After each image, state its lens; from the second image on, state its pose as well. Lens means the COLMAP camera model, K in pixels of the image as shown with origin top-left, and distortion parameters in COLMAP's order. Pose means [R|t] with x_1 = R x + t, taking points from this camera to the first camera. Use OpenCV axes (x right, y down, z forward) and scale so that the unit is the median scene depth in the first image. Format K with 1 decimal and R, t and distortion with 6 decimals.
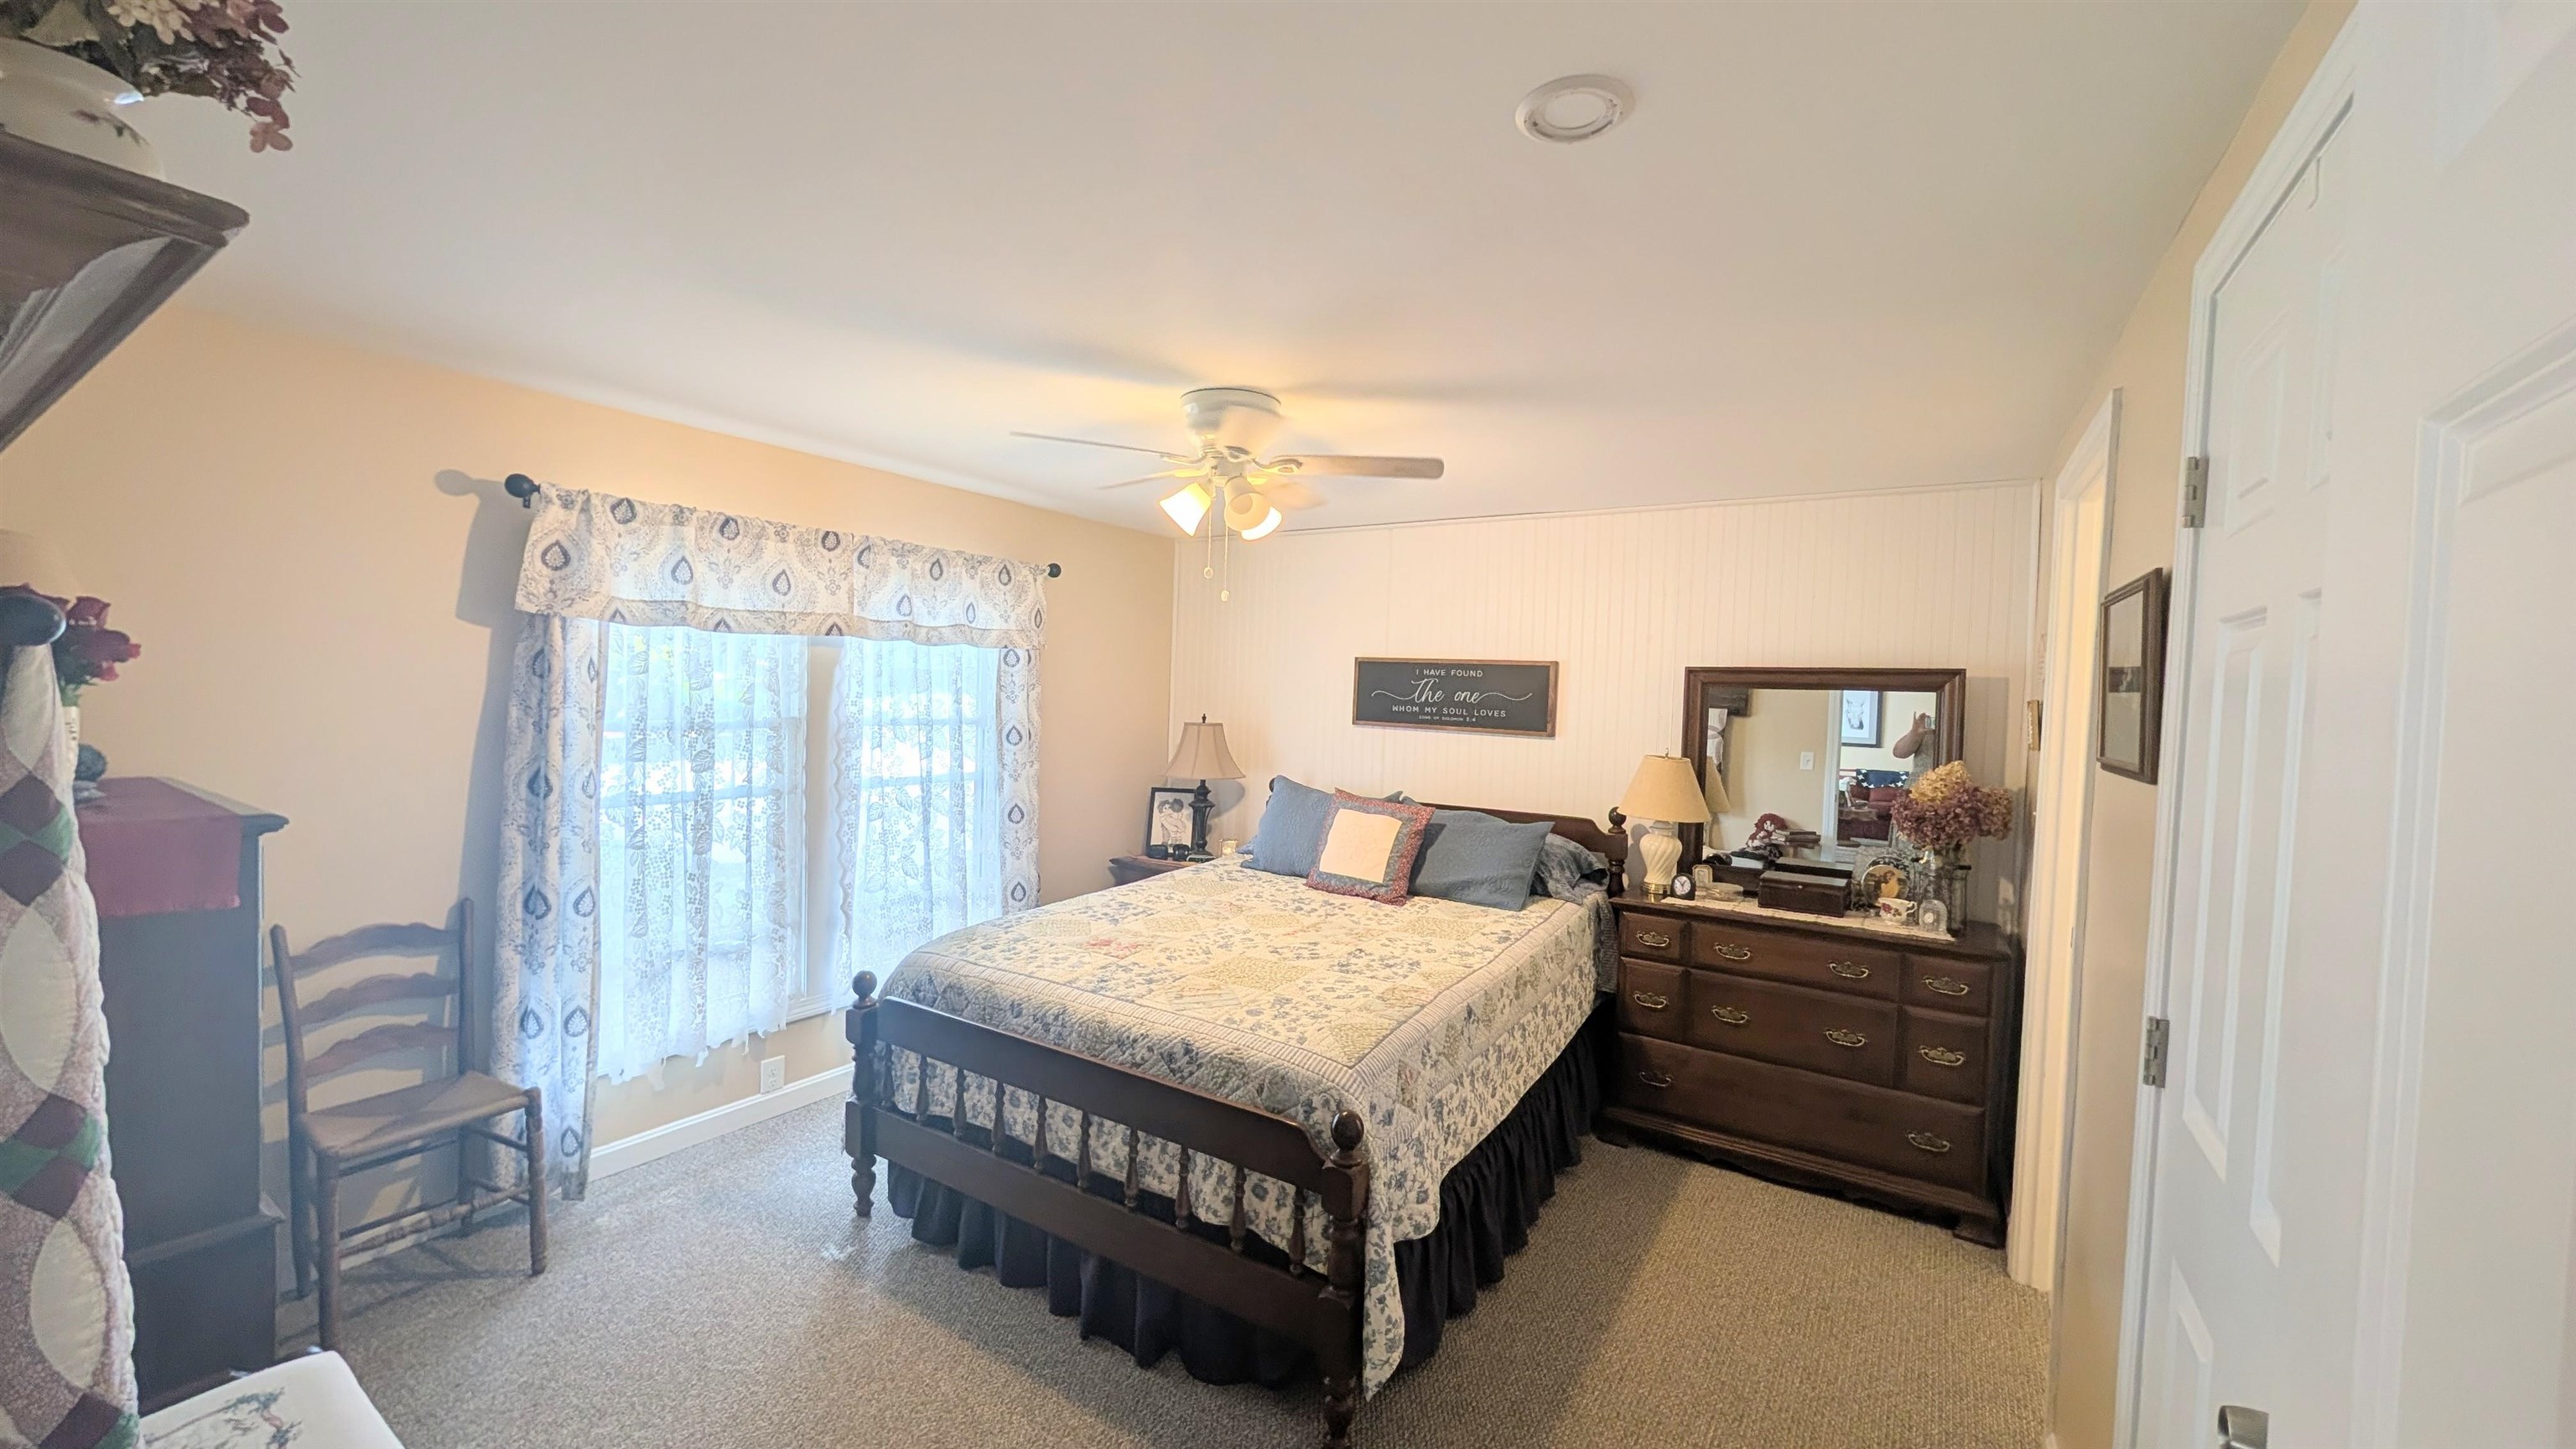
lens RADIAL K [[975.7, 0, 1285.2], [0, 975.7, 730.3], [0, 0, 1]] dist [-0.001050, 0.000039]
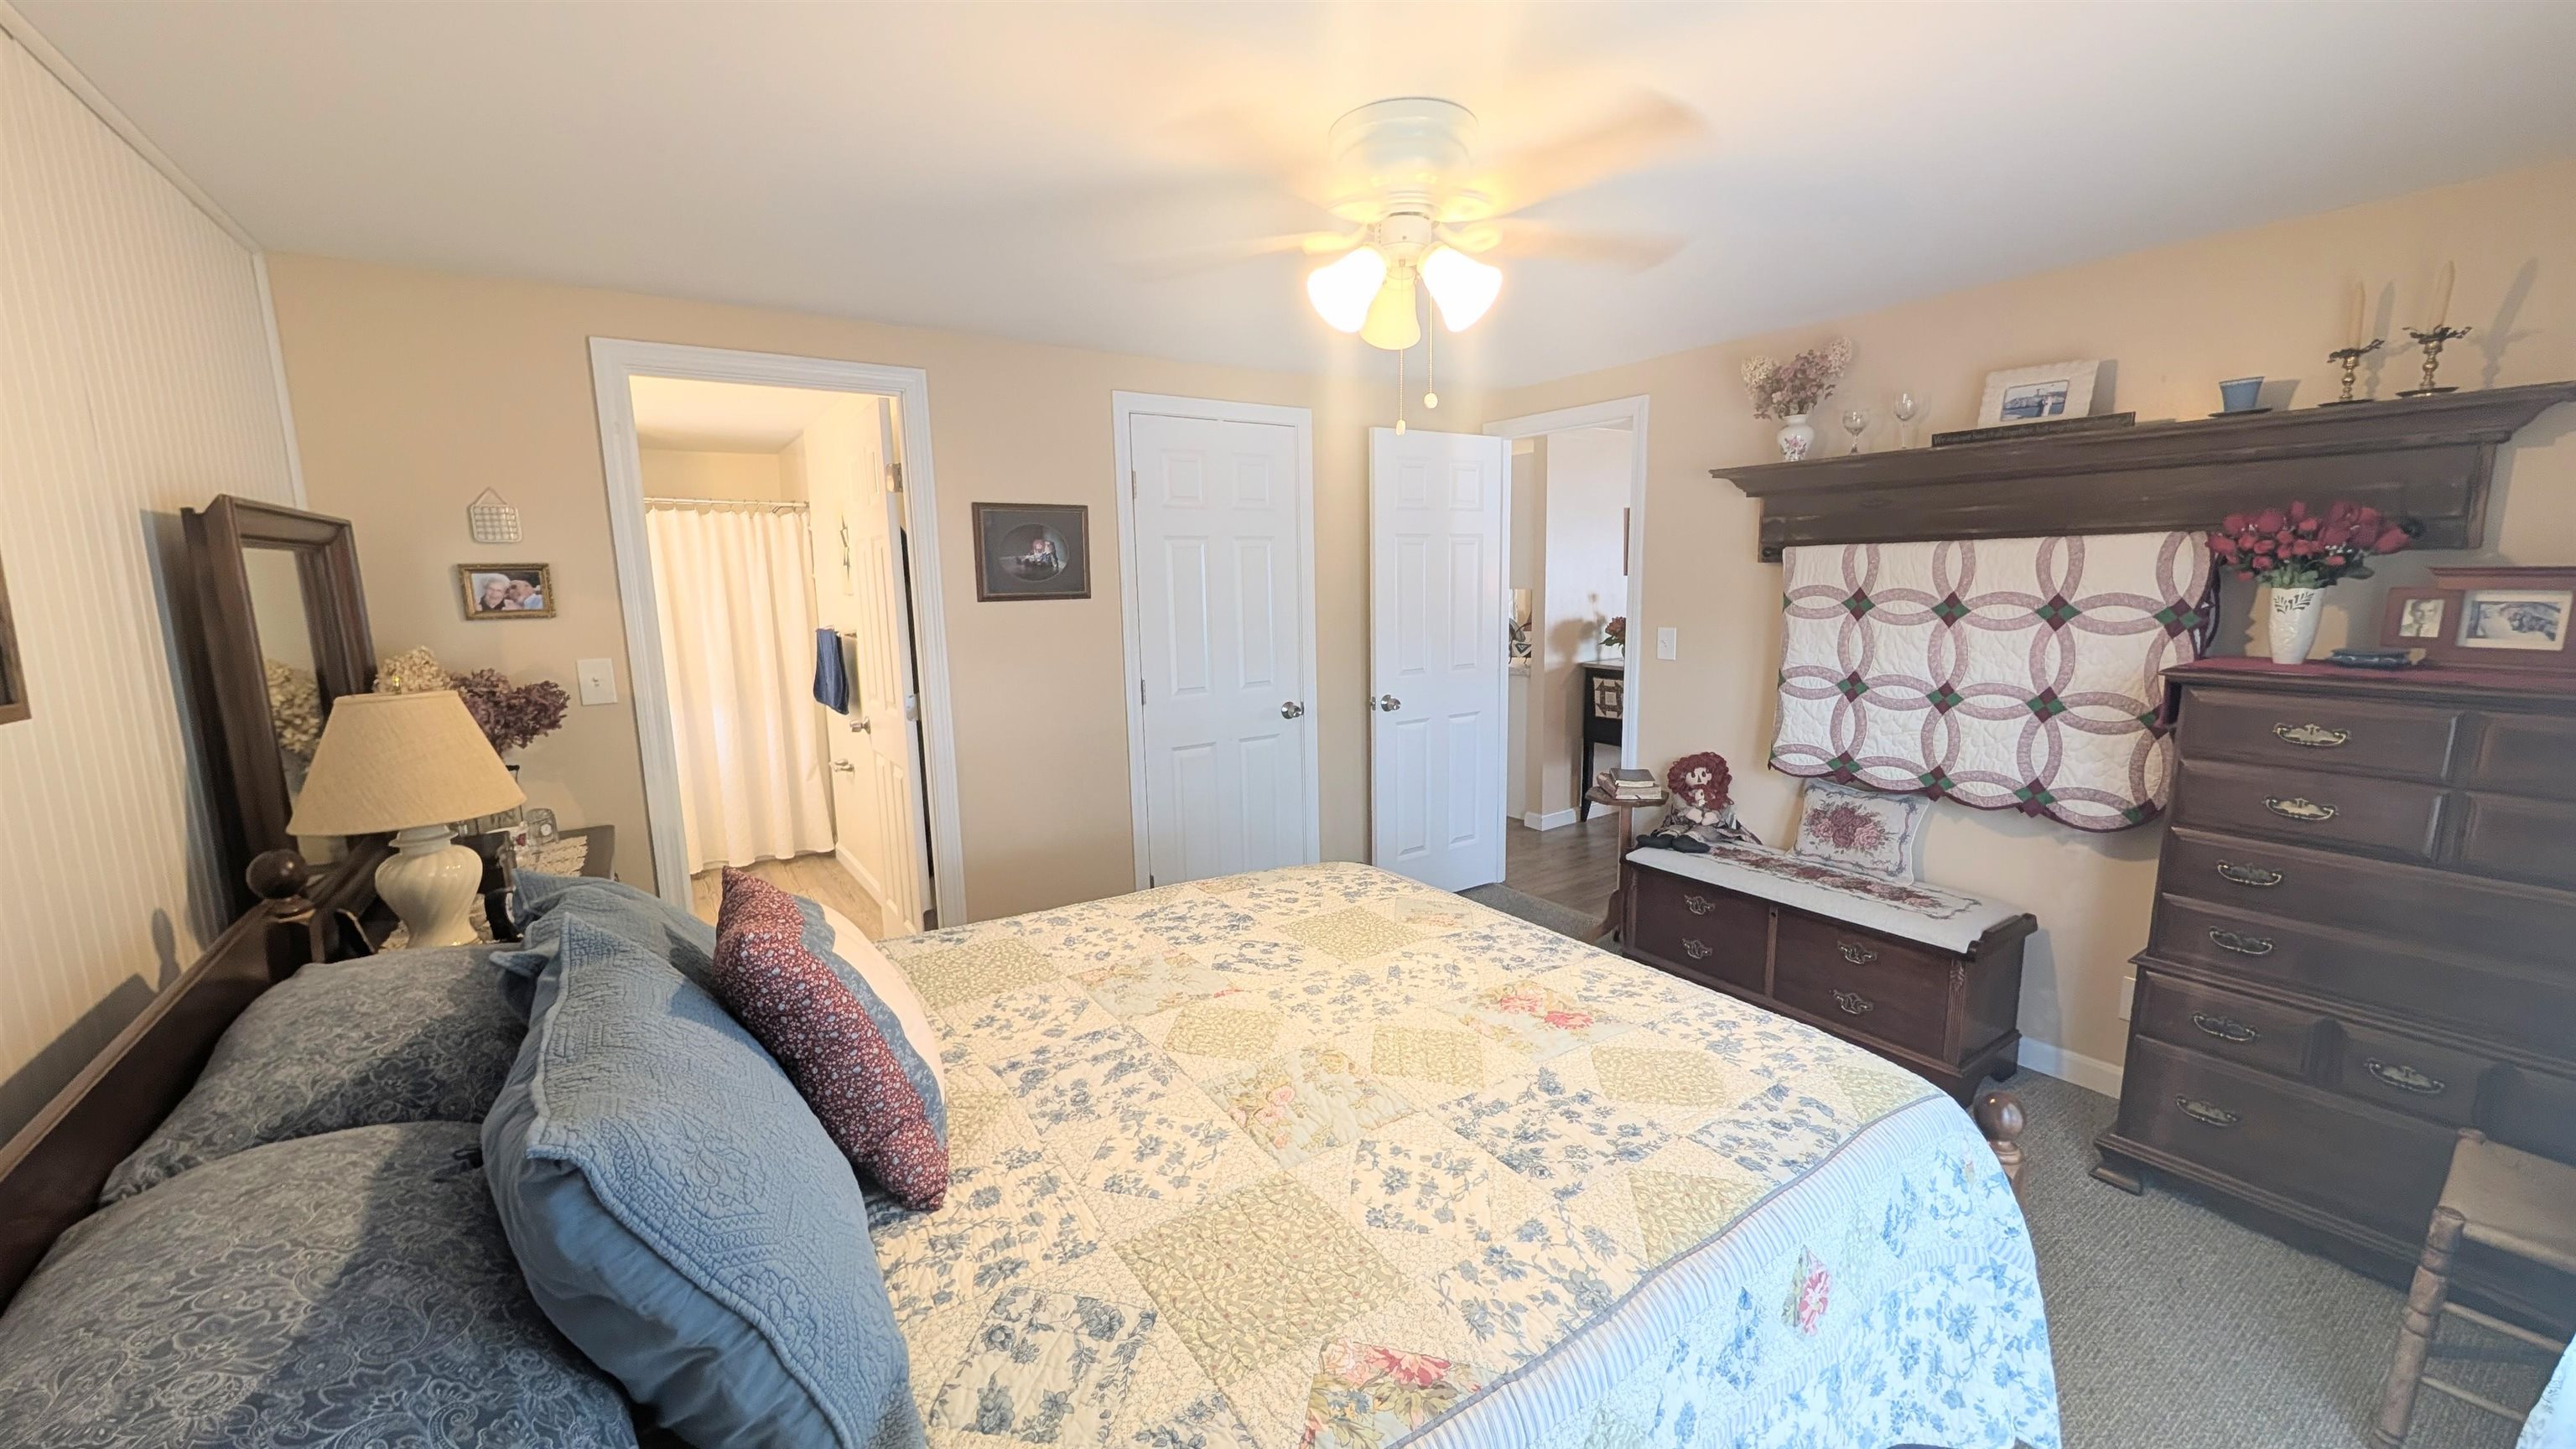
lens RADIAL K [[975.7, 0, 1296.4], [0, 975.7, 725.4], [0, 0, 1]] dist [-0.001050, 0.000039]
pose [[-0.928590, -0.073185, 0.363820, -0.247389], [0.003679, 0.978498, 0.206222, -0.070066], [-0.371090, 0.192834, -0.908354, 1.603489]]
